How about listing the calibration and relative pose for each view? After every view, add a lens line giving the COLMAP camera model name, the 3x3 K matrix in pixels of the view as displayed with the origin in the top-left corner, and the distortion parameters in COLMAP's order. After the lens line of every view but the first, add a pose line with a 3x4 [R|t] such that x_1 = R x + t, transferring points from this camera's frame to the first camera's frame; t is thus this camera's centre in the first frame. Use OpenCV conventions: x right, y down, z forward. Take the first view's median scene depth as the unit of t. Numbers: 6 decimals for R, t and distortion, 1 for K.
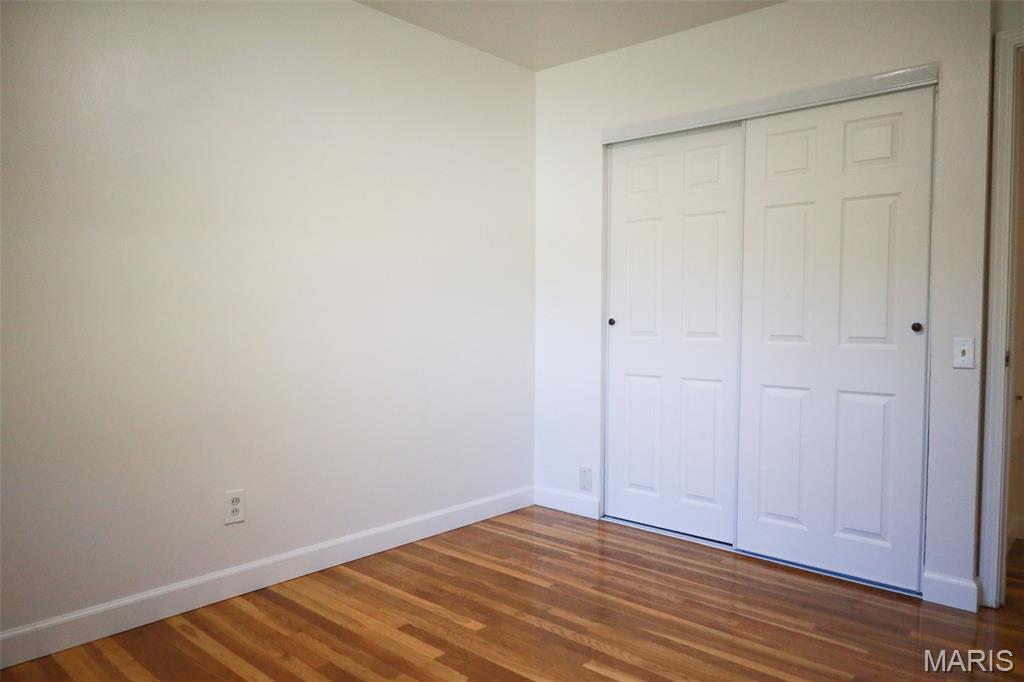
lens RADIAL K [[702.6, 0, 514.8], [0, 702.6, 341.2], [0, 0, 1]] dist [-0.003552, 0.003146]
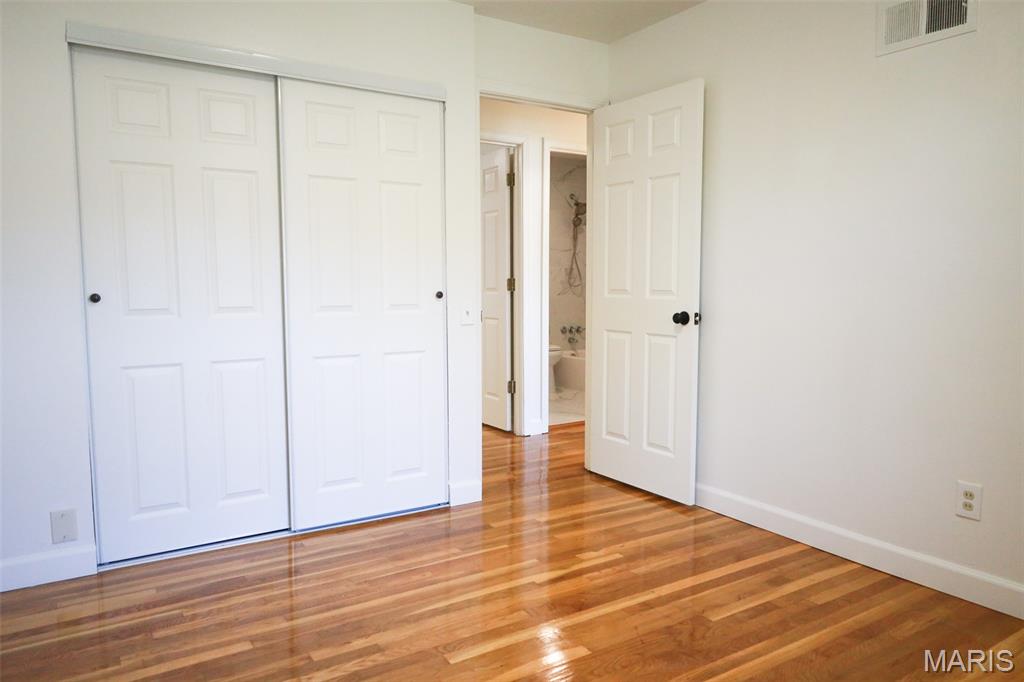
lens RADIAL K [[702.6, 0, 514.8], [0, 702.6, 341.2], [0, 0, 1]] dist [-0.003552, 0.003146]
pose [[0.265129, -0.083939, 0.960552, -0.576289], [0.042290, 0.996257, 0.075386, -0.025438], [-0.963285, 0.020635, 0.267686, 0.510442]]
